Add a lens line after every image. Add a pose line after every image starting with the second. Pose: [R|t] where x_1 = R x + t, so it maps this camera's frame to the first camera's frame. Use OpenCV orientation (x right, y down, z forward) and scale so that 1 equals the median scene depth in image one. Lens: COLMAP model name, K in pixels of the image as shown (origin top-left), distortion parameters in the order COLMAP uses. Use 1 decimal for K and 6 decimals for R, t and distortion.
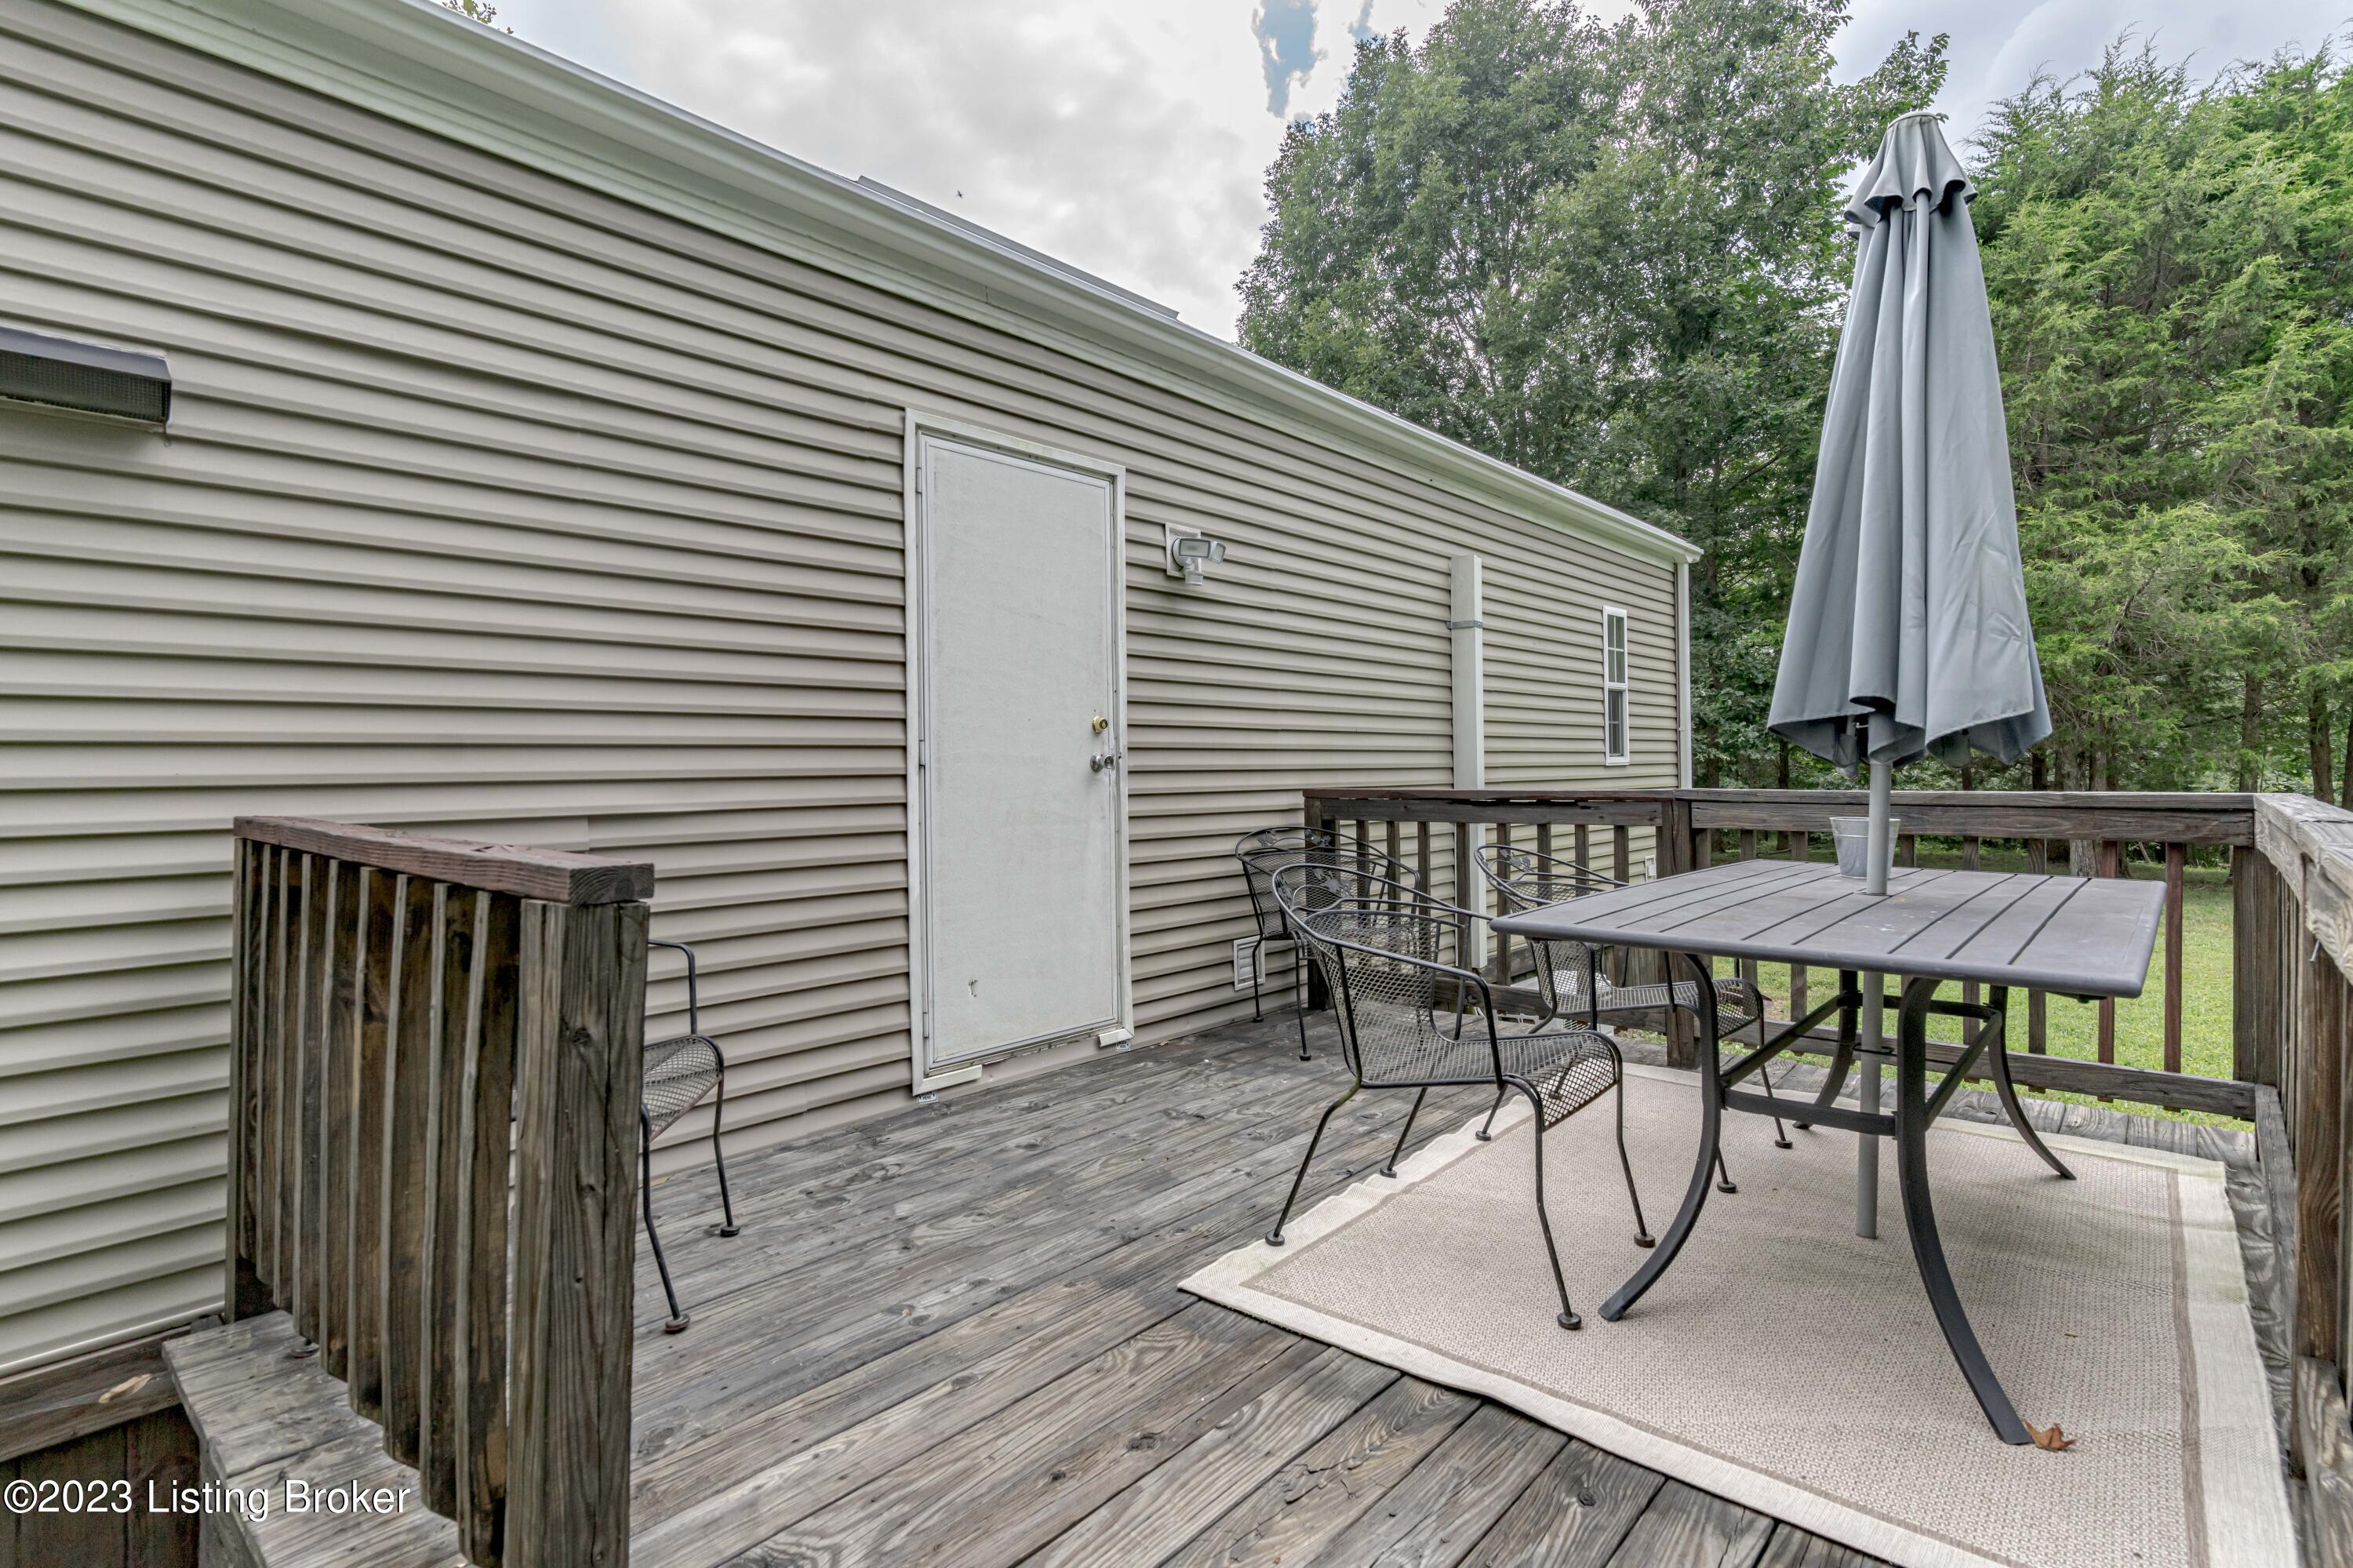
lens RADIAL K [[1097.8, 0, 1176.5], [0, 1097.8, 784.0], [0, 0, 1]] dist [0.001366, 0.000810]
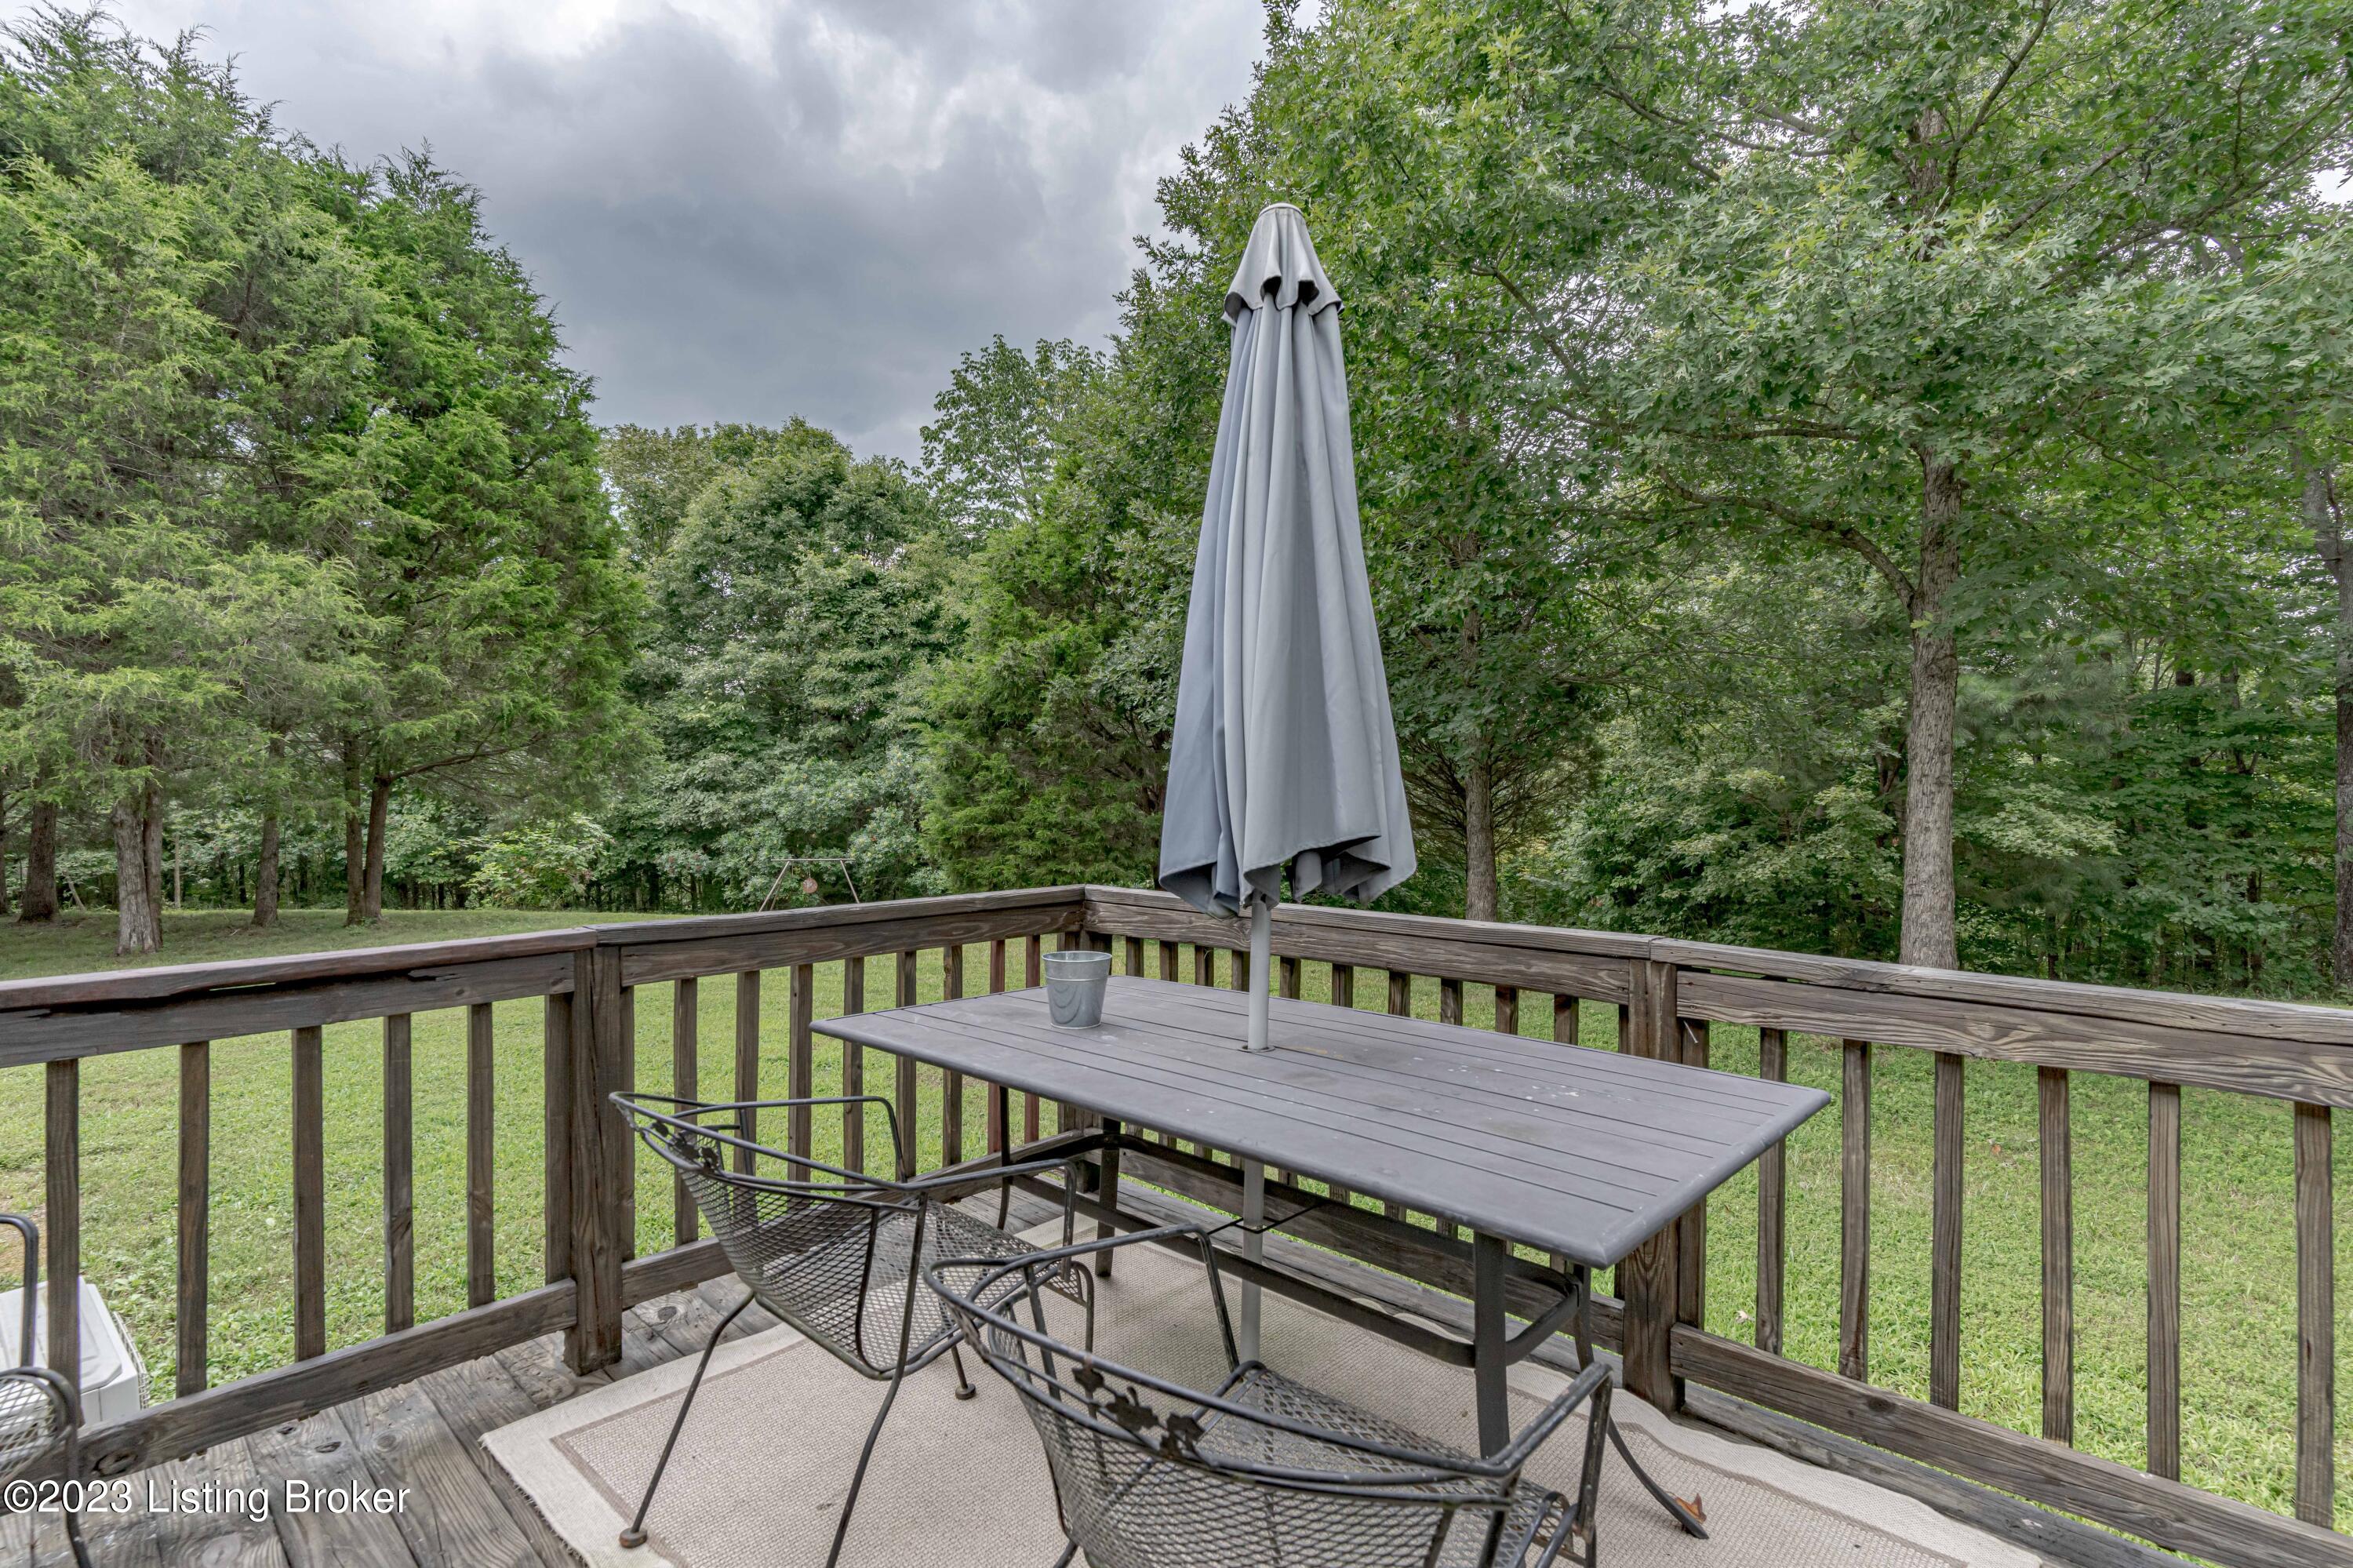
lens RADIAL K [[1097.8, 0, 1176.5], [0, 1097.8, 784.0], [0, 0, 1]] dist [0.001366, 0.000810]
pose [[0.040605, 0.004840, 0.999164, -0.040465], [0.027374, 0.999608, -0.005954, -0.017016], [-0.998800, 0.027593, 0.040457, 0.170738]]
